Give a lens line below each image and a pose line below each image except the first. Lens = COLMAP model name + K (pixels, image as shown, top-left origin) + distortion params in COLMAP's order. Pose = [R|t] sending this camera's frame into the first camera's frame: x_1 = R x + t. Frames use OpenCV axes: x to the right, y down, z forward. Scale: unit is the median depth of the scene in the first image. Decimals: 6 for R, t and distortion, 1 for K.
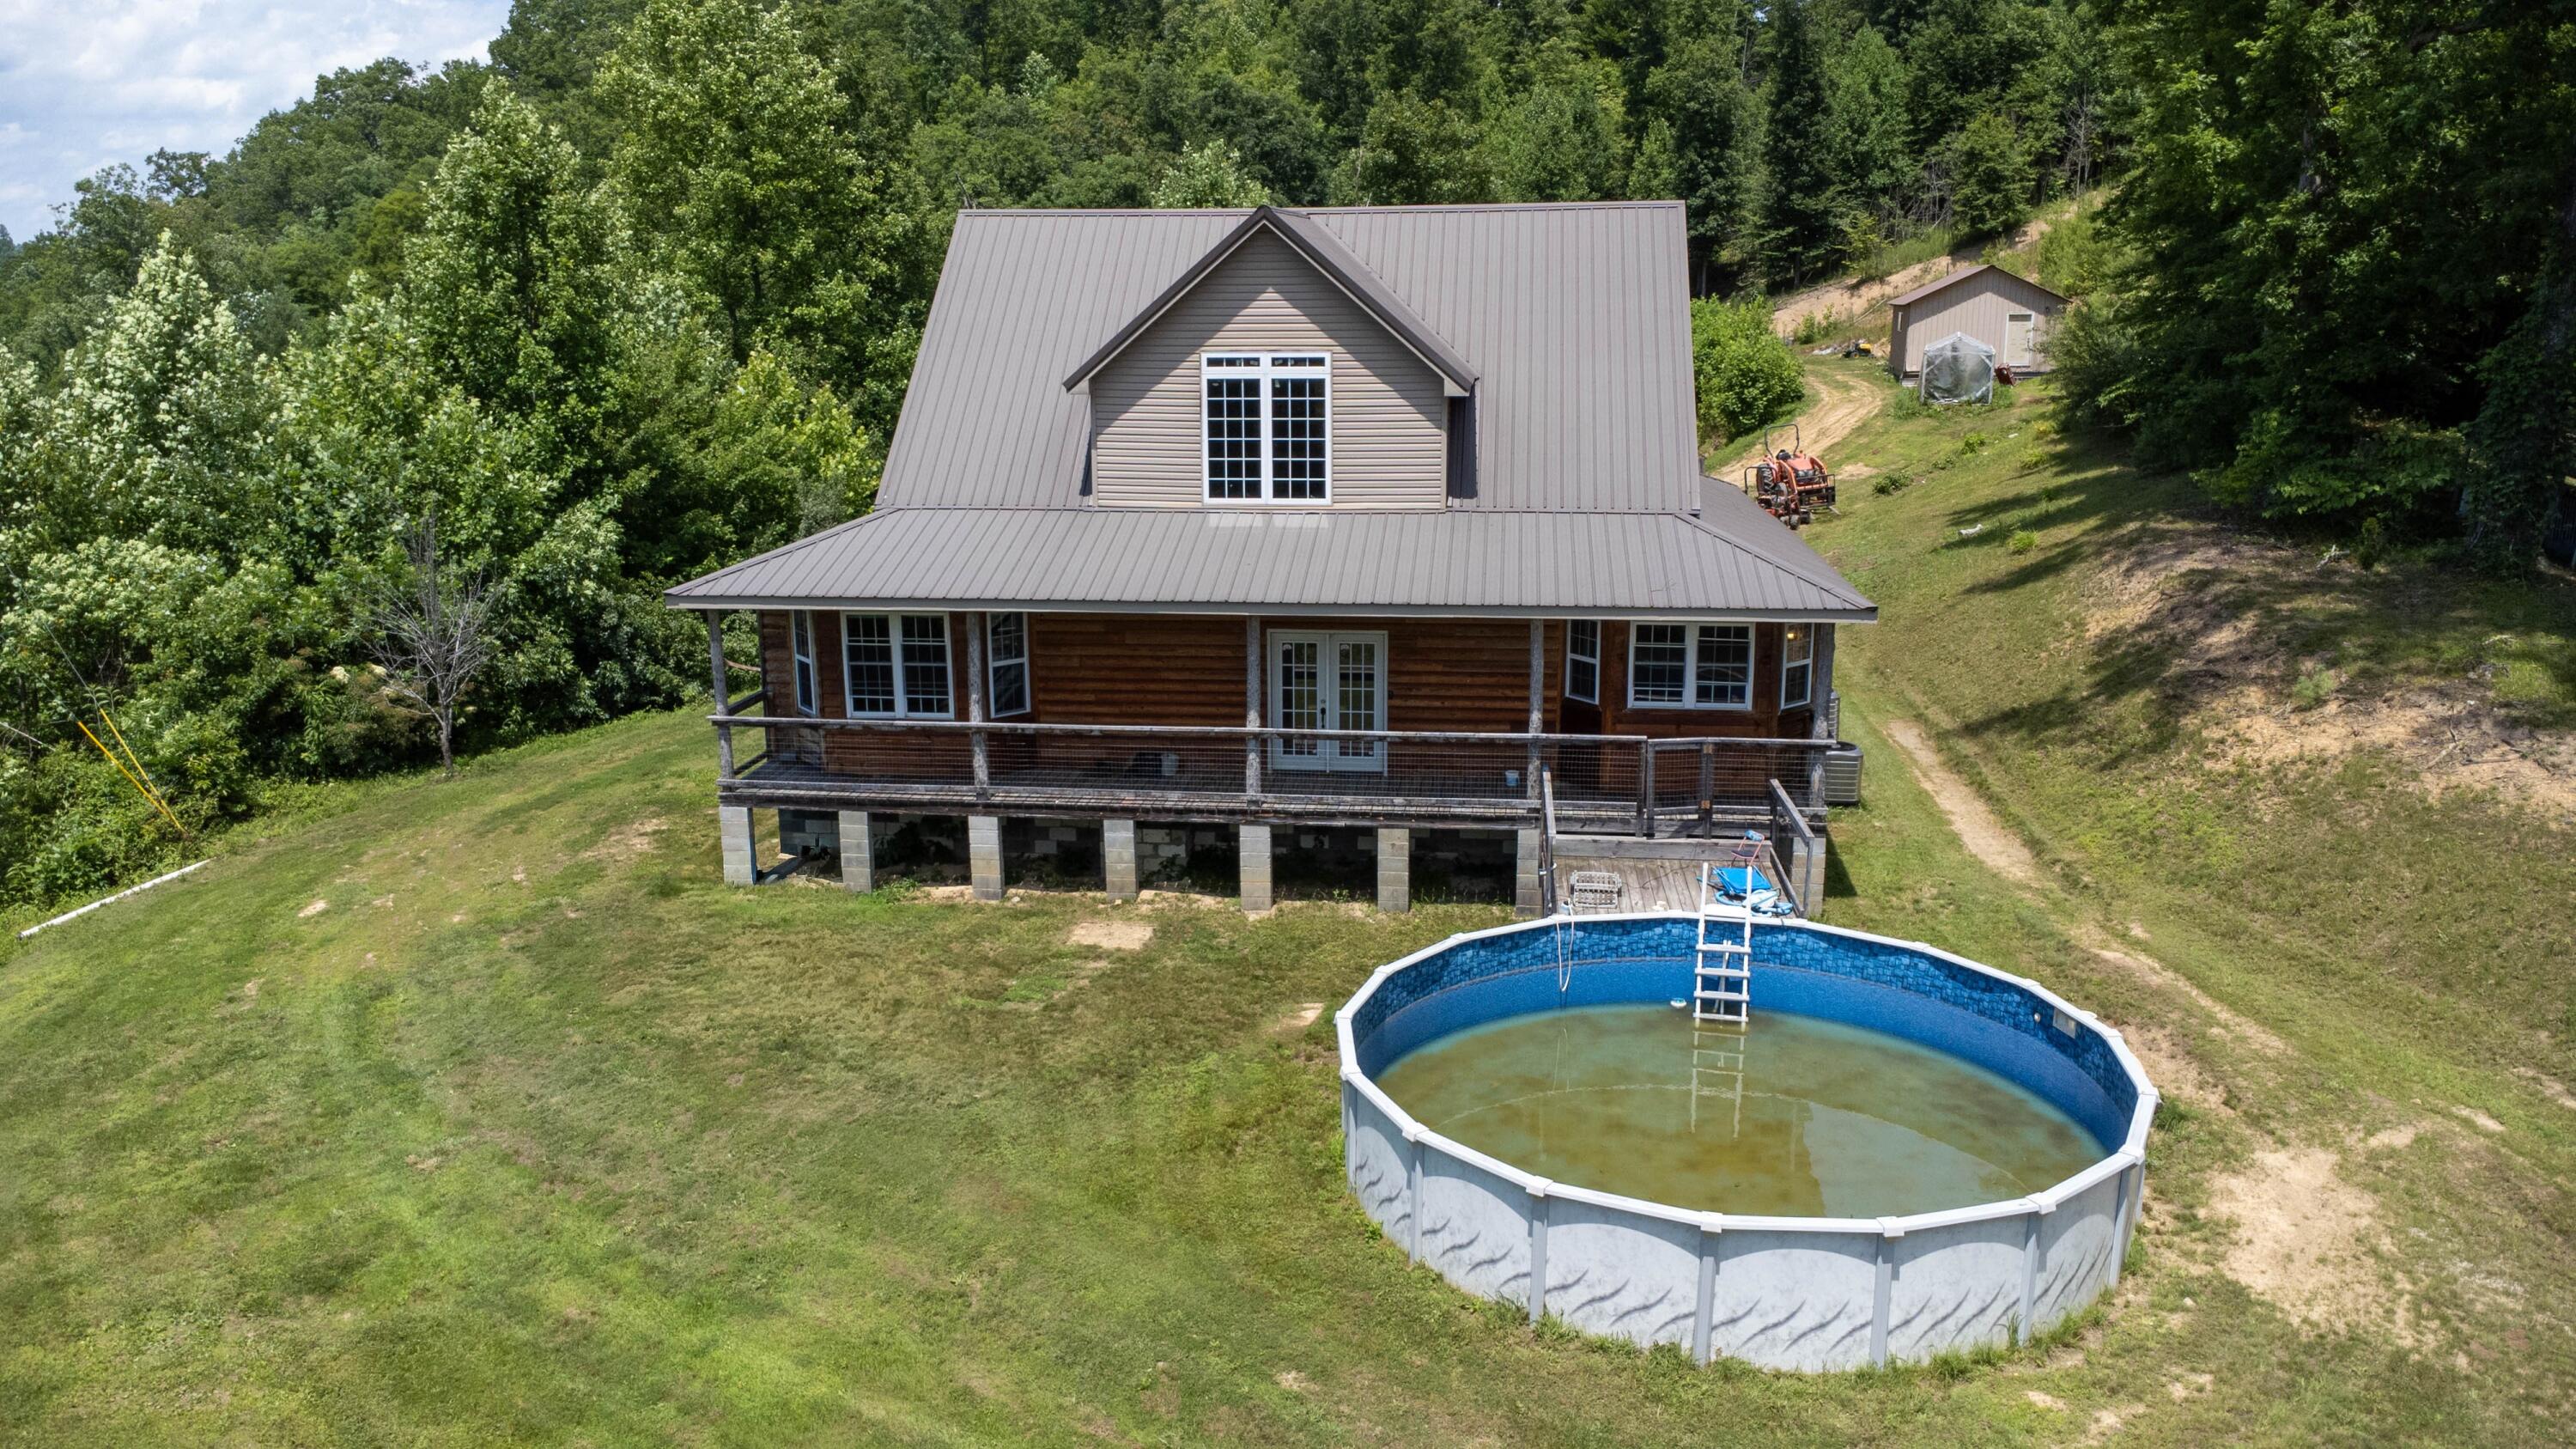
lens RADIAL K [[1894.2, 0, 1288.0], [0, 1894.2, 724.5], [0, 0, 1]] dist [-0.001295, -0.000665]
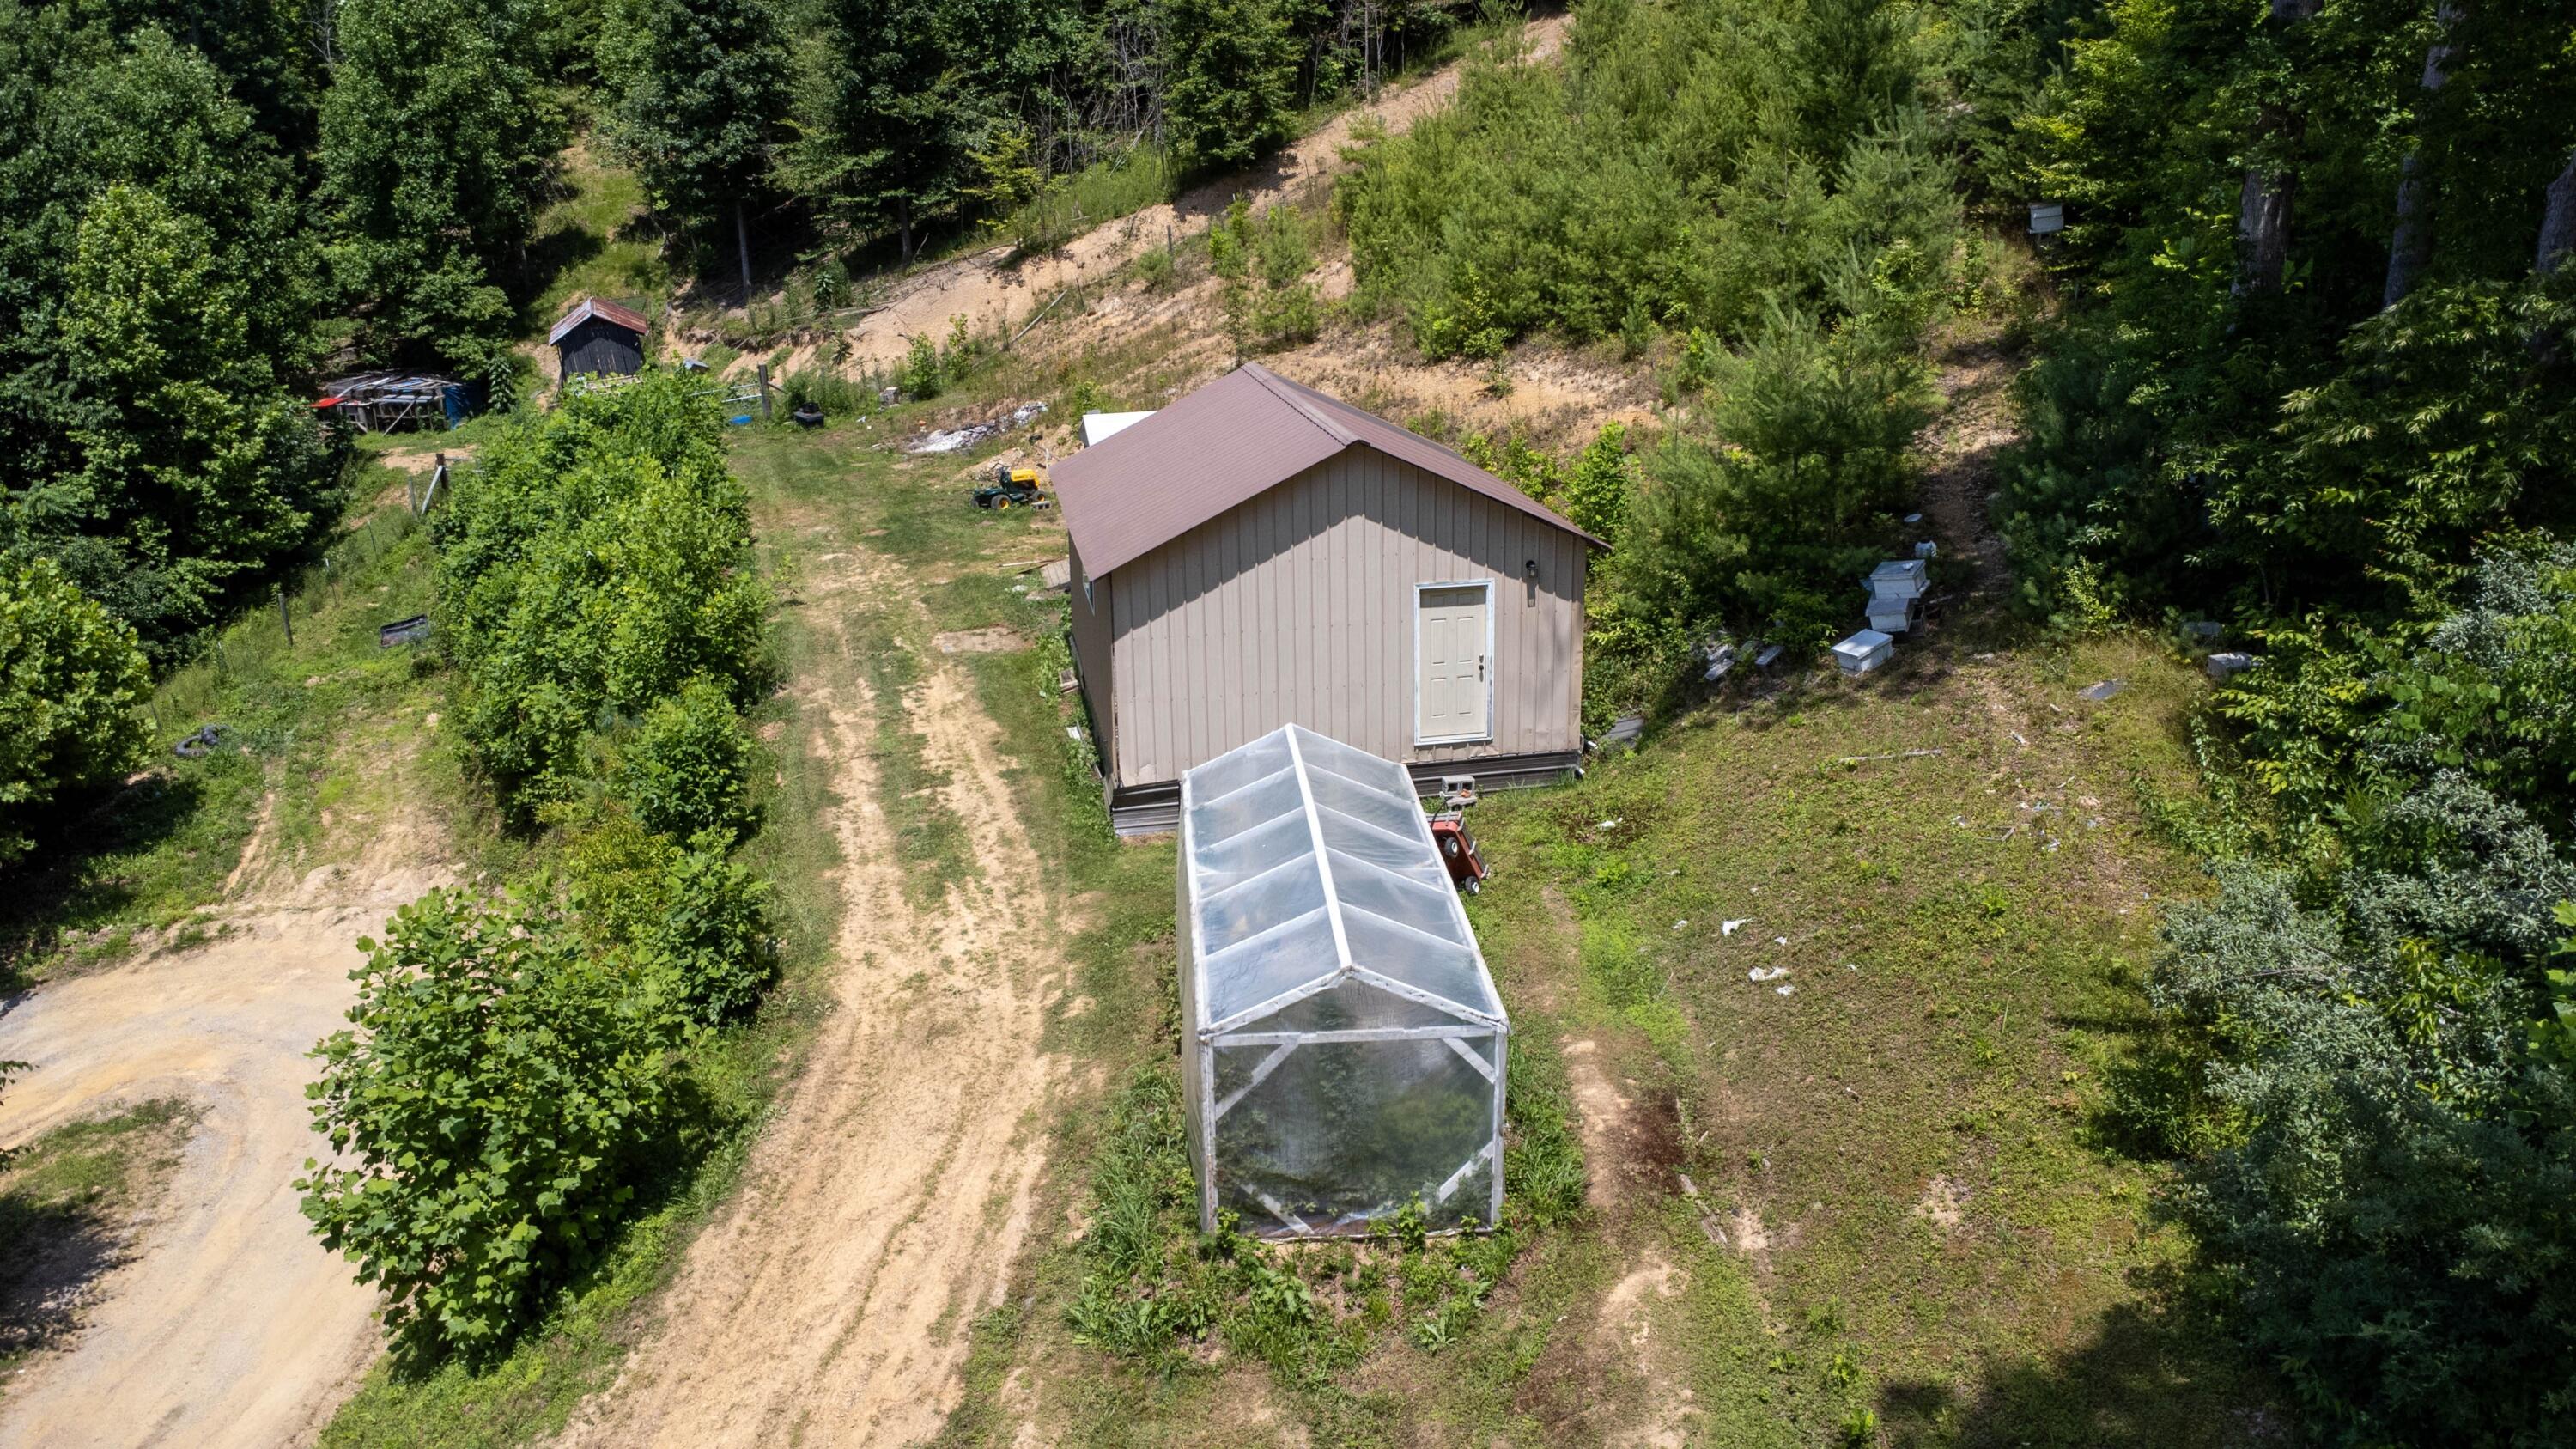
lens RADIAL K [[1832.2, 0, 1288.0], [0, 1832.2, 724.5], [0, 0, 1]] dist [0.074115, -0.104511]
pose [[0.919540, -0.128899, 0.371255, 0.163222], [0.096198, 0.989768, 0.105379, -0.151719], [-0.381040, -0.061186, 0.922532, 0.484296]]
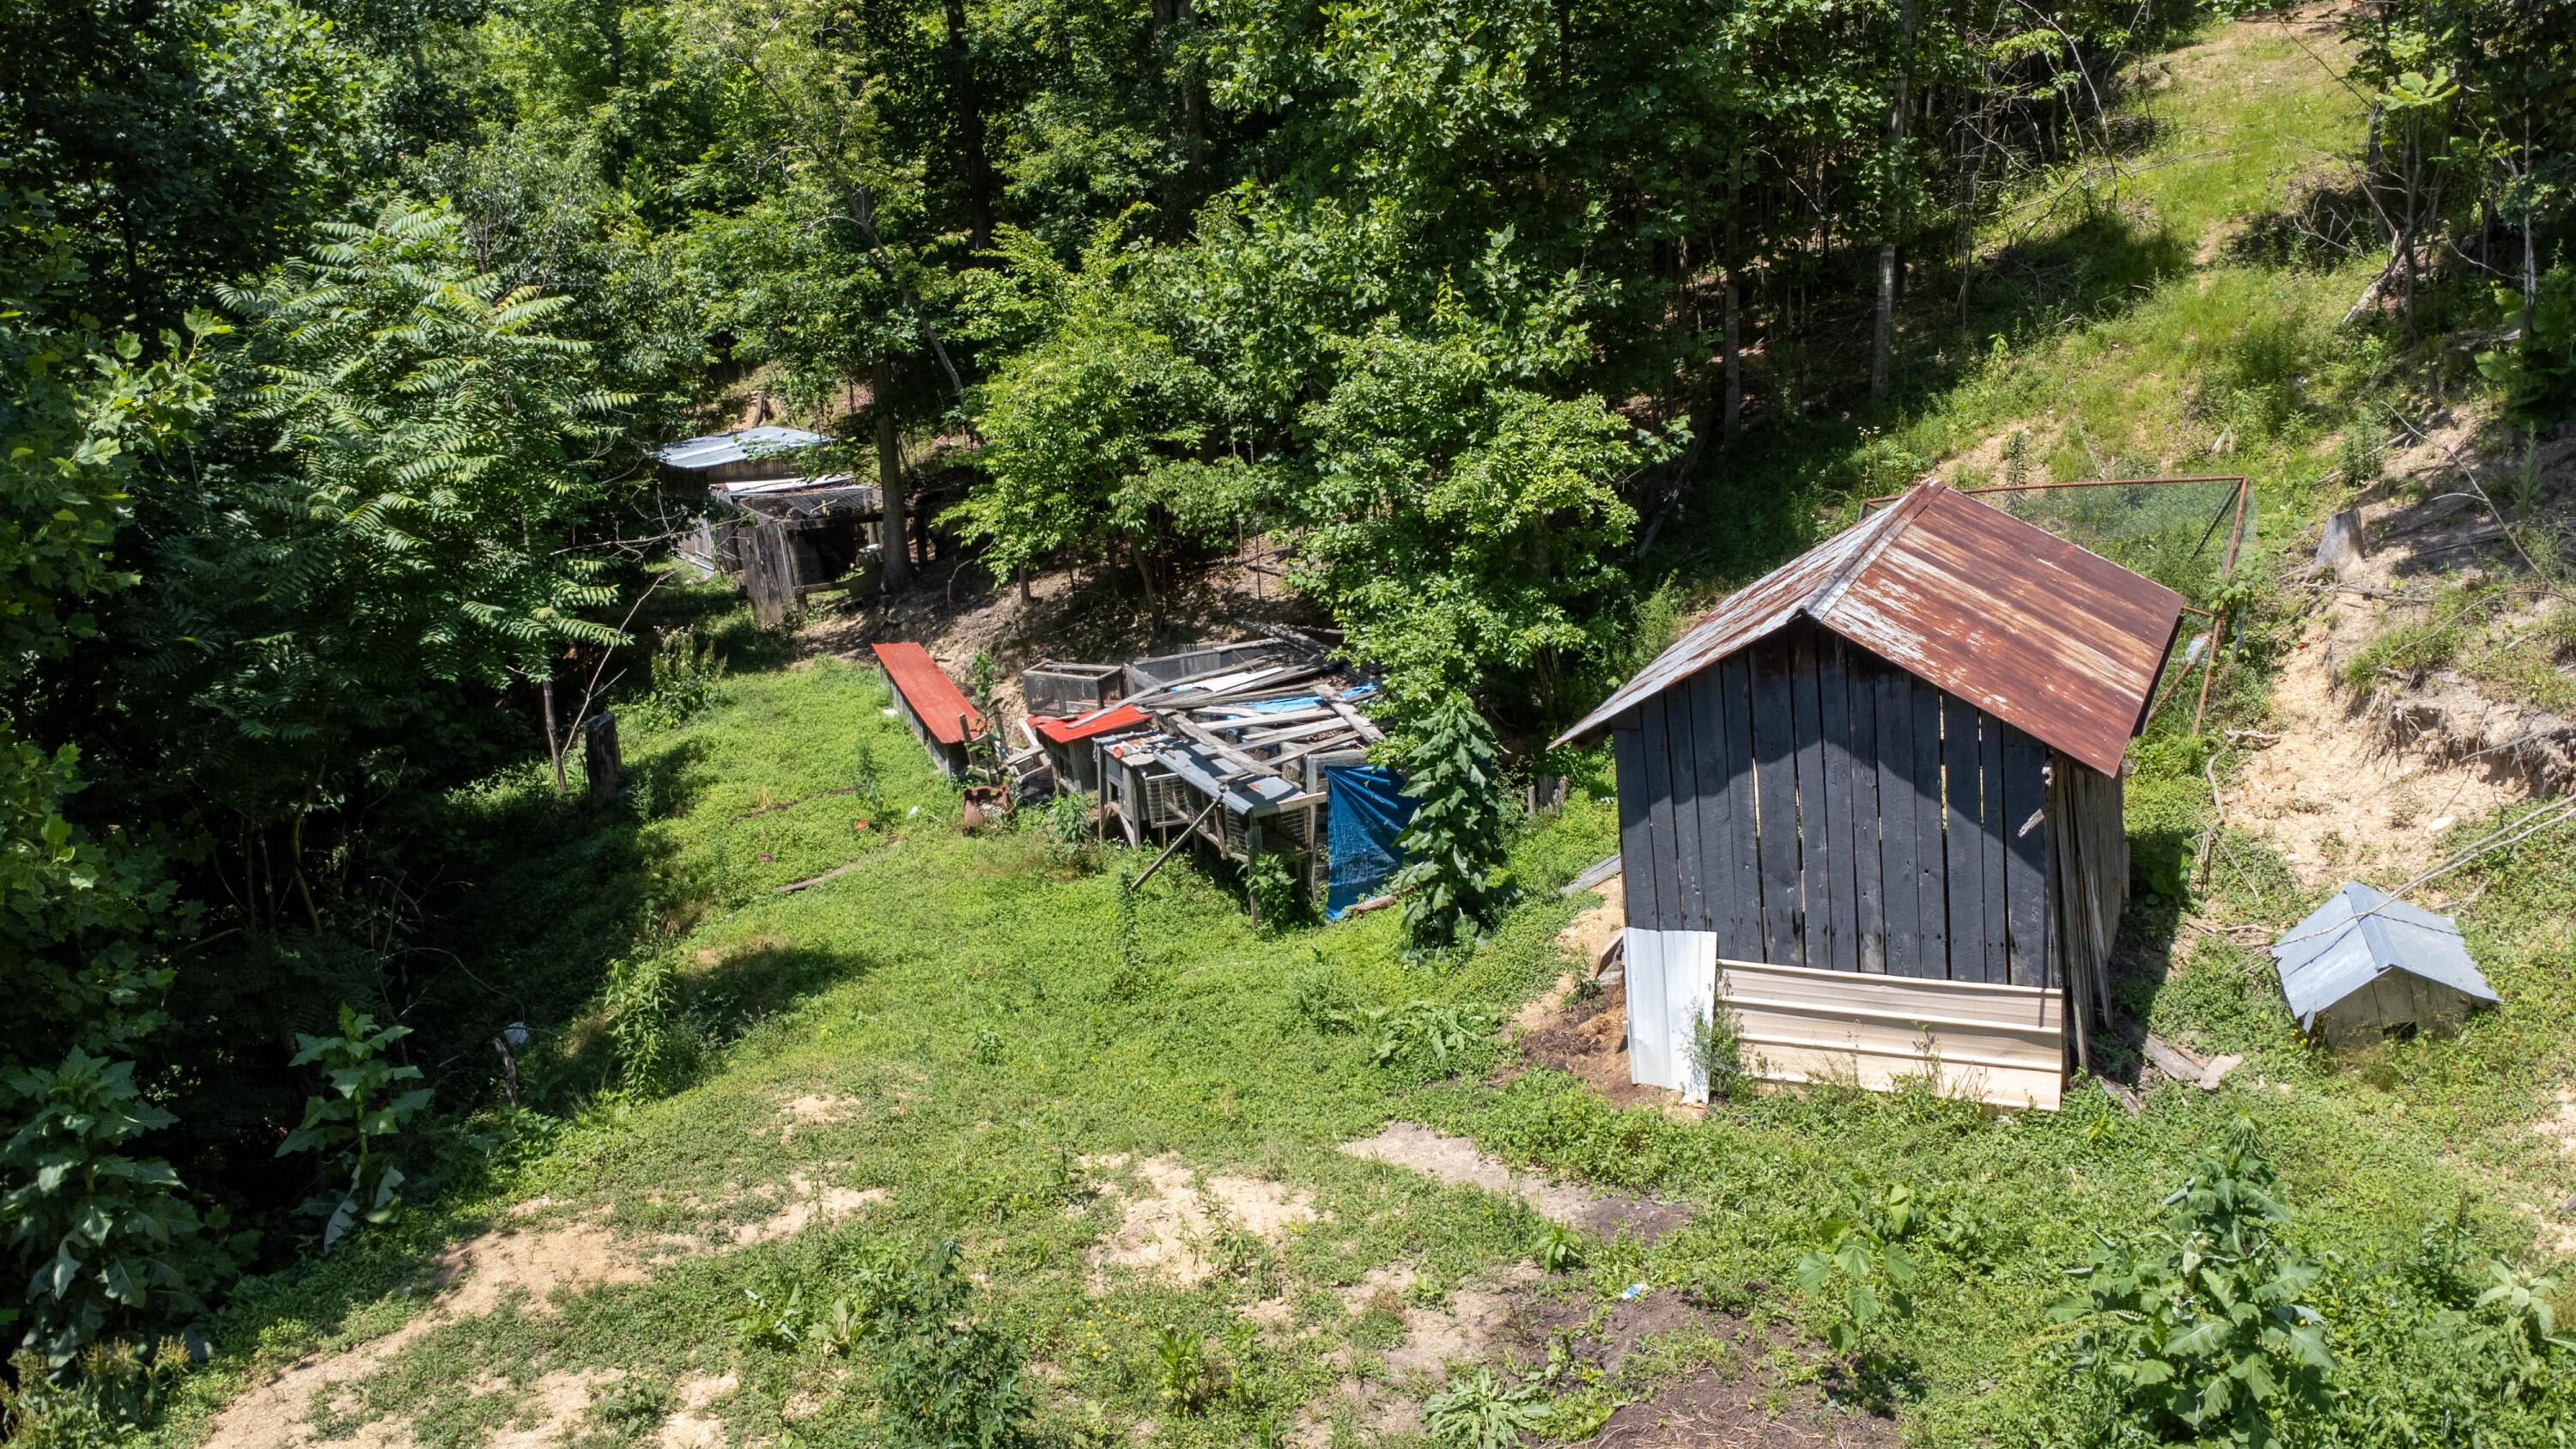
lens RADIAL K [[1846.4, 0, 1276.7], [0, 1846.4, 723.8], [0, 0, 1]] dist [0.010067, 0.002260]
pose [[0.906862, 0.109199, -0.407035, 0.202889], [-0.089220, 0.993701, 0.067809, -0.226398], [0.411875, -0.025178, 0.910892, 0.943249]]
